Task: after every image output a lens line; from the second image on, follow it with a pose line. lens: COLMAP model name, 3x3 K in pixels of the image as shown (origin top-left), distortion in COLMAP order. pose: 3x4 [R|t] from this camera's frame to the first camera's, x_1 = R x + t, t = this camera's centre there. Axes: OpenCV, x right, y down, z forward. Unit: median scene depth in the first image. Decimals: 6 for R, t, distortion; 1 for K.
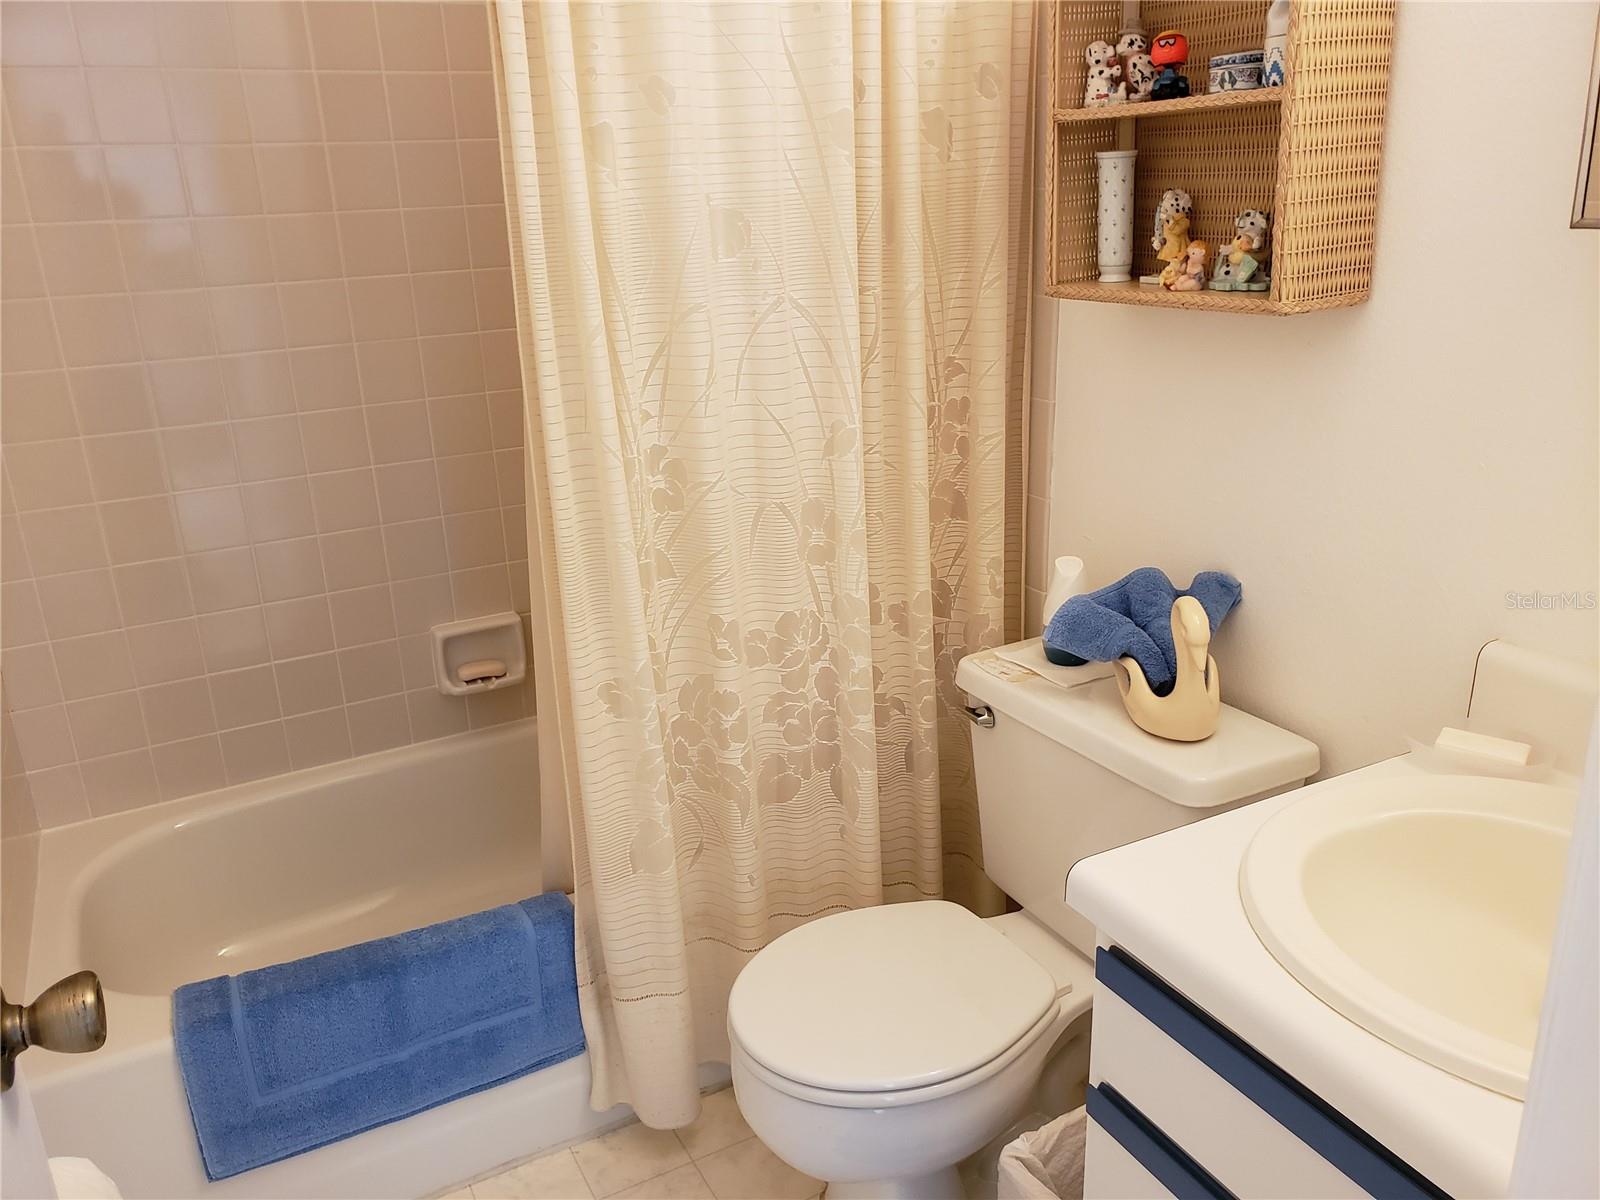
lens RADIAL K [[1263.4, 0, 803.2], [0, 1263.4, 587.2], [0, 0, 1]] dist [0.018173, 0.011548]
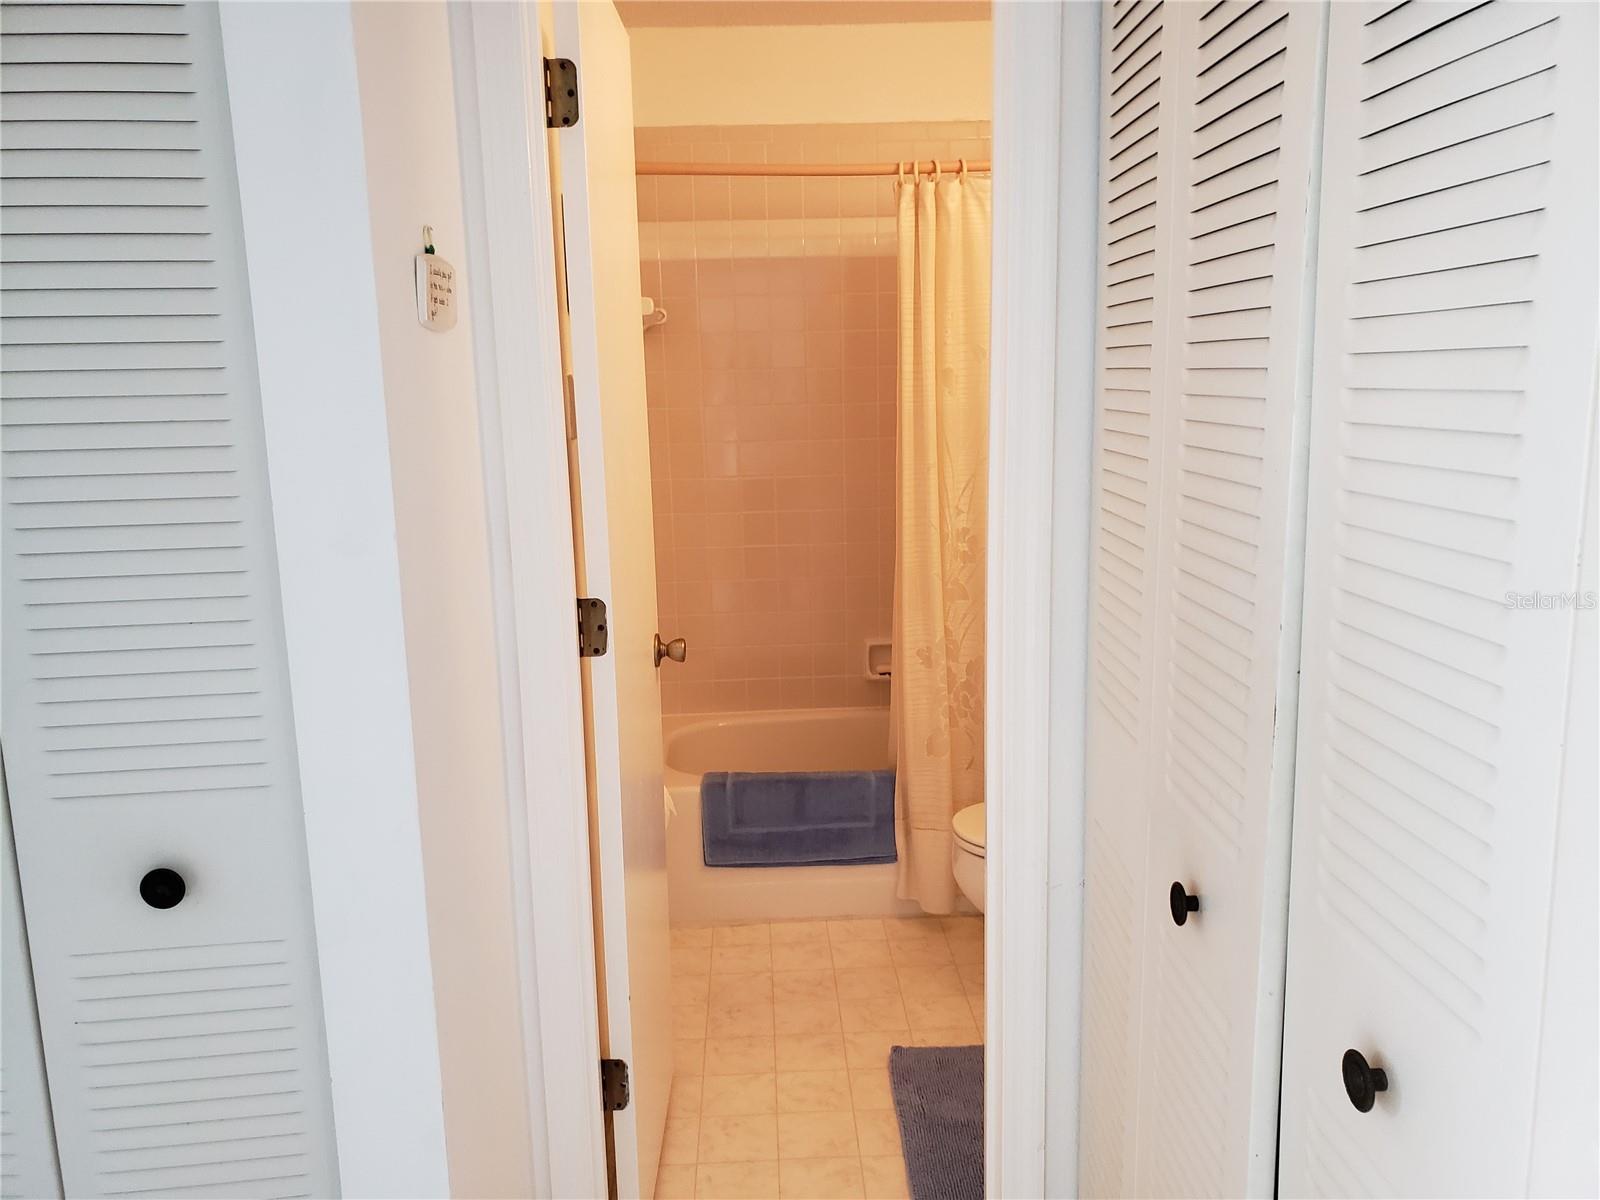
lens RADIAL K [[1263.4, 0, 801.4], [0, 1263.4, 603.7], [0, 0, 1]] dist [0.018173, 0.011548]
pose [[0.903384, 0.095637, -0.418031, 0.446413], [-0.142143, 0.986486, -0.081488, 0.181669], [0.404589, 0.133035, 0.904770, -0.767983]]
